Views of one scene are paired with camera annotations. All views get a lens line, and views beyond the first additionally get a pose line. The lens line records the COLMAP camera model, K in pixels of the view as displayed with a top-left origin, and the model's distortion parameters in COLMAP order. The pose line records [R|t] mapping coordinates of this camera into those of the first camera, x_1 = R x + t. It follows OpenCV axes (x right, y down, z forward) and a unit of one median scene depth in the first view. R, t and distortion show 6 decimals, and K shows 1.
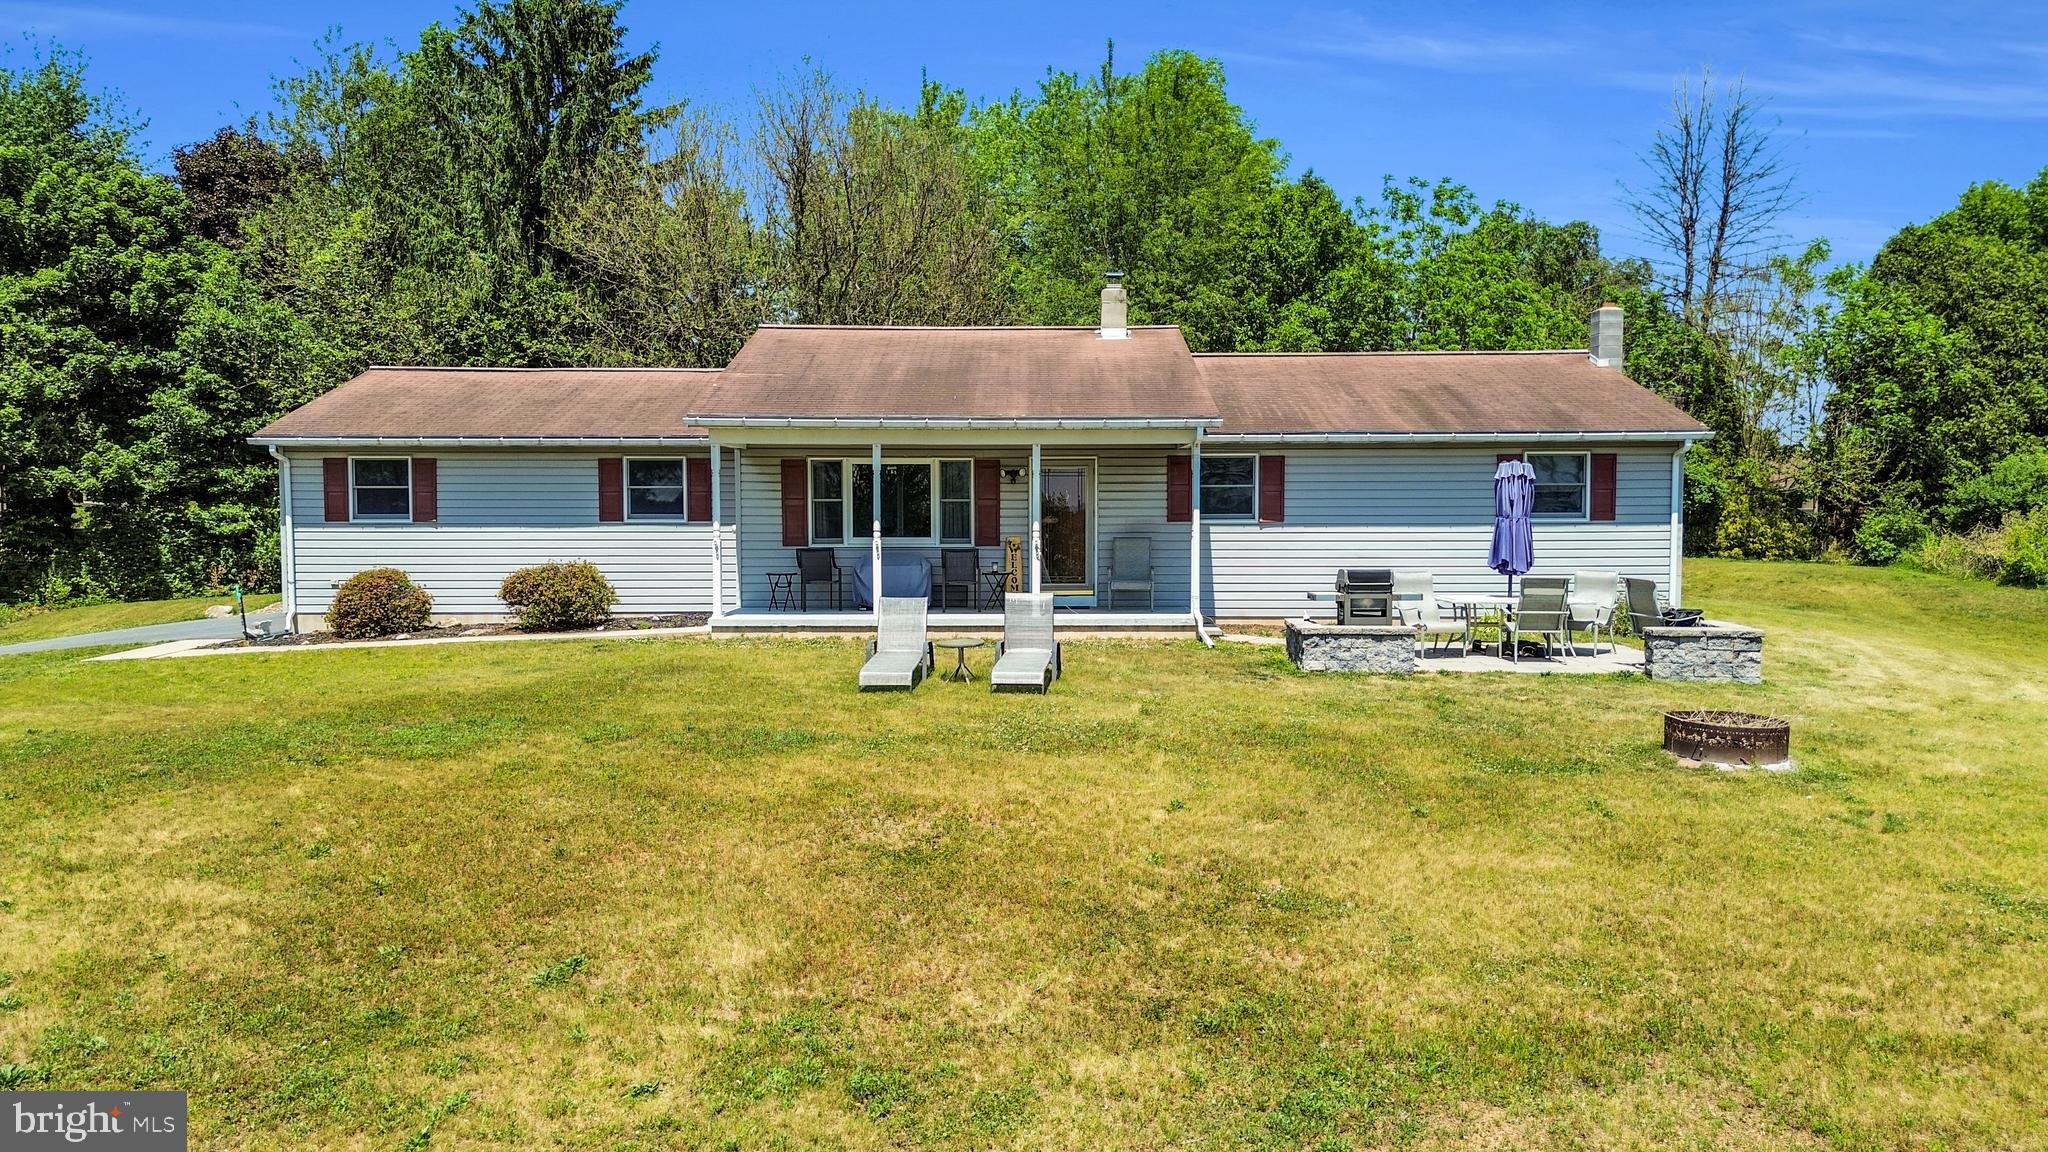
lens RADIAL K [[1521.6, 0, 1032.0], [0, 1521.6, 583.7], [0, 0, 1]] dist [0.053835, -0.060246]
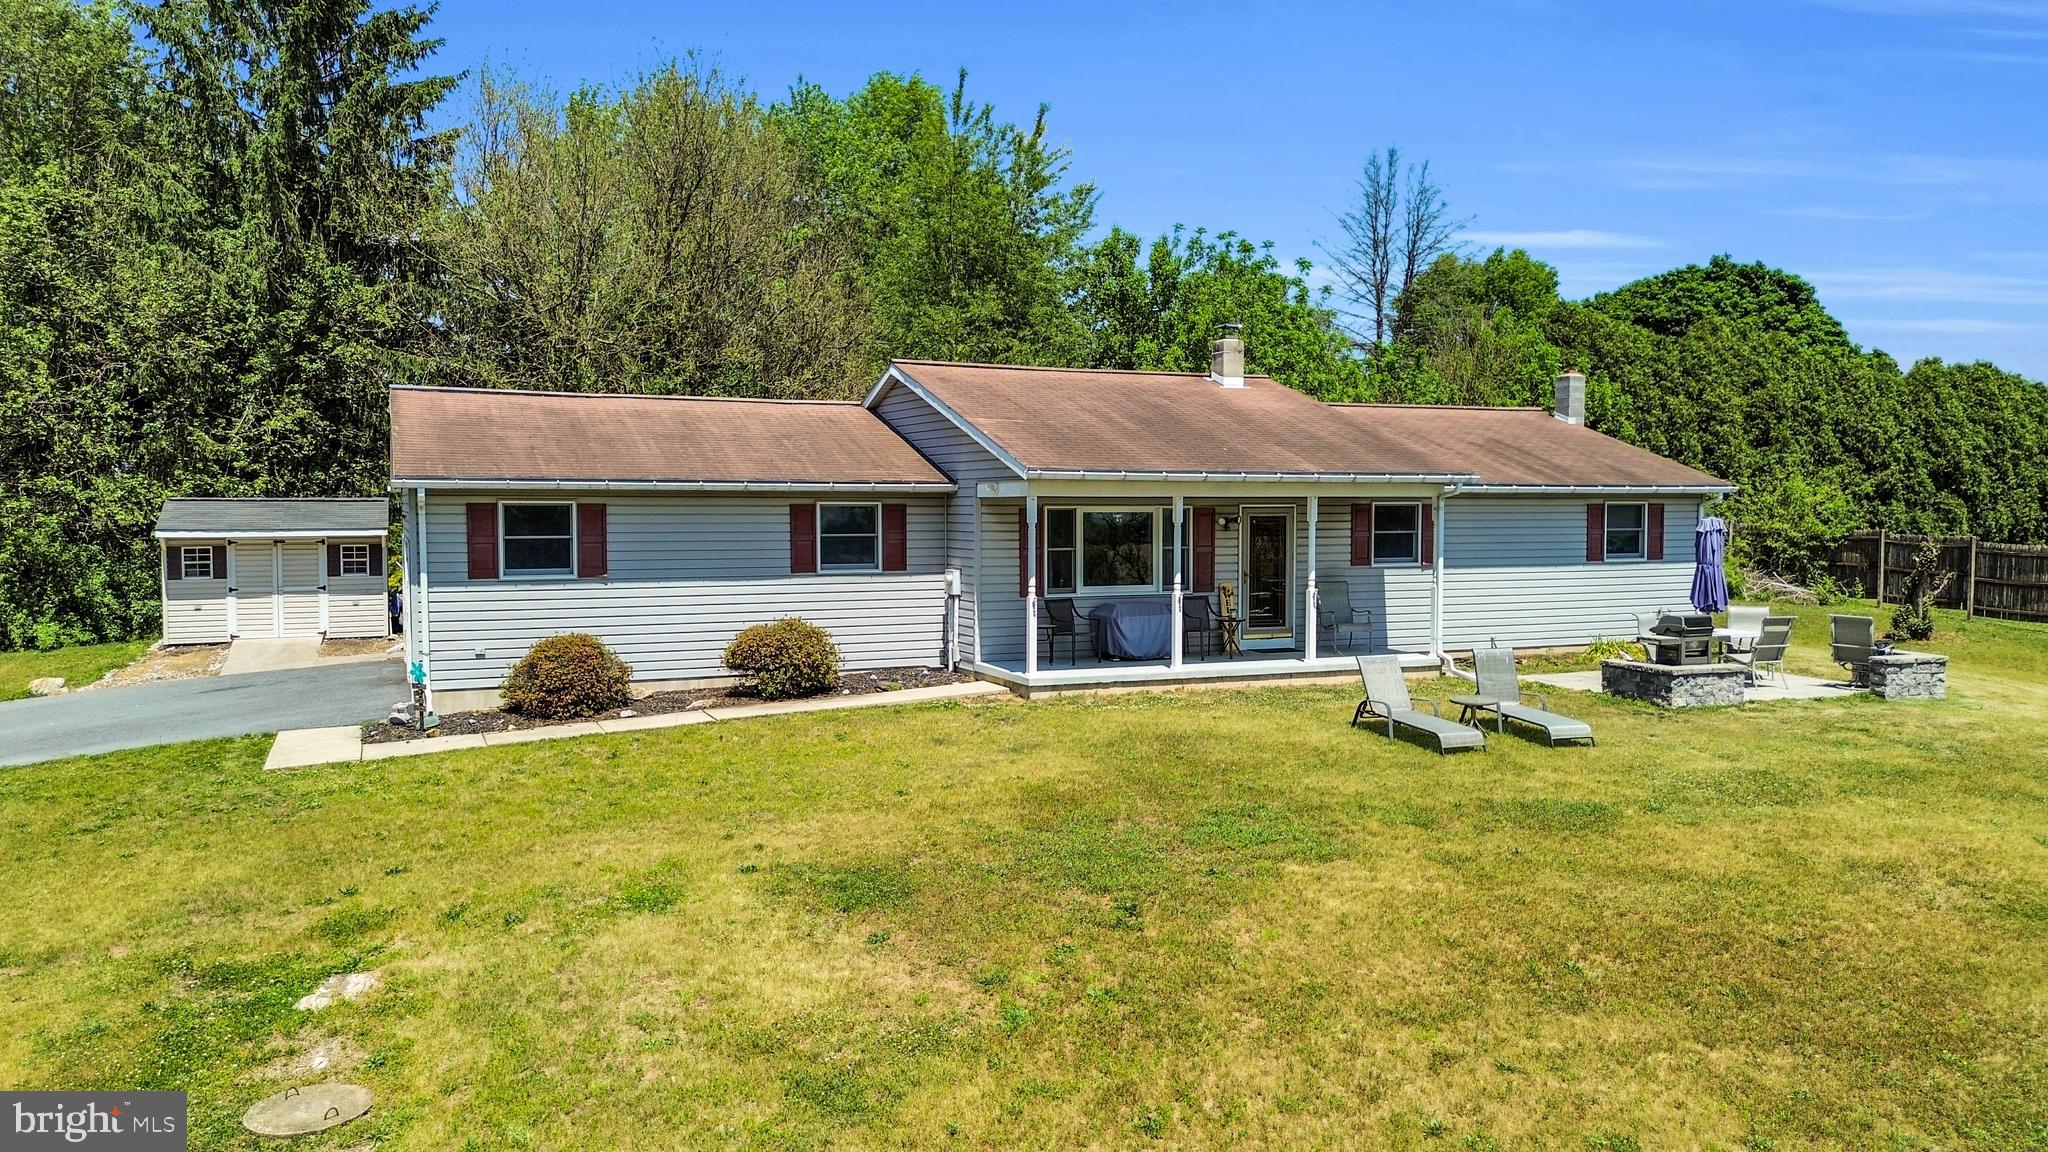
lens RADIAL K [[1521.6, 0, 1018.9], [0, 1521.6, 569.7], [0, 0, 1]] dist [0.053835, -0.060246]
pose [[0.915174, -0.015294, 0.402768, -0.526961], [0.020259, 0.999762, -0.008070, -0.032952], [-0.402549, 0.015545, 0.915267, 0.116285]]
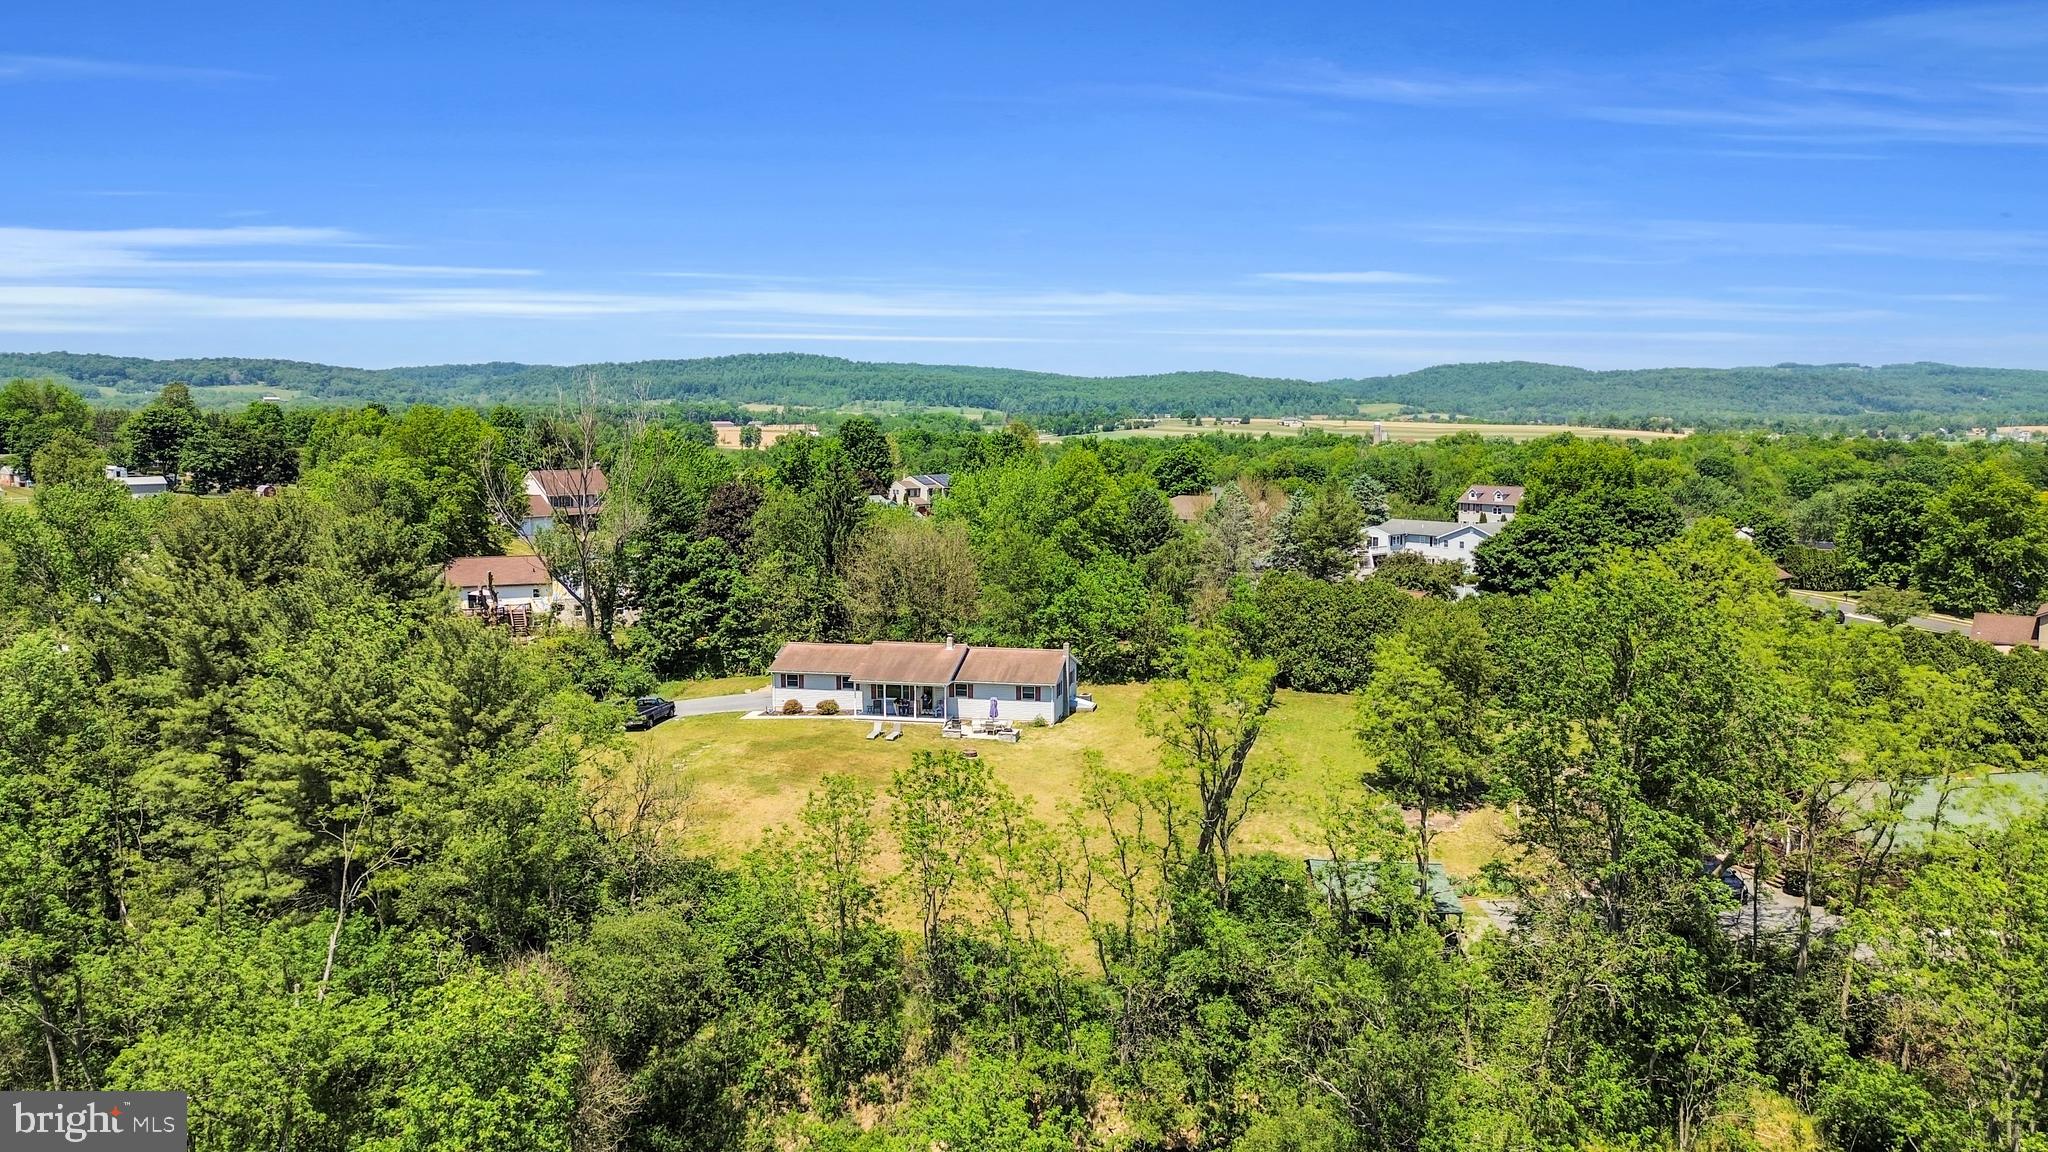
lens RADIAL K [[1521.6, 0, 1080.1], [0, 1521.6, 570.4], [0, 0, 1]] dist [0.053835, -0.060246]
pose [[0.983565, 0.025811, -0.178699, 1.287001], [-0.017571, 0.998715, 0.047538, -0.647234], [0.179696, -0.043616, 0.982755, -3.468544]]
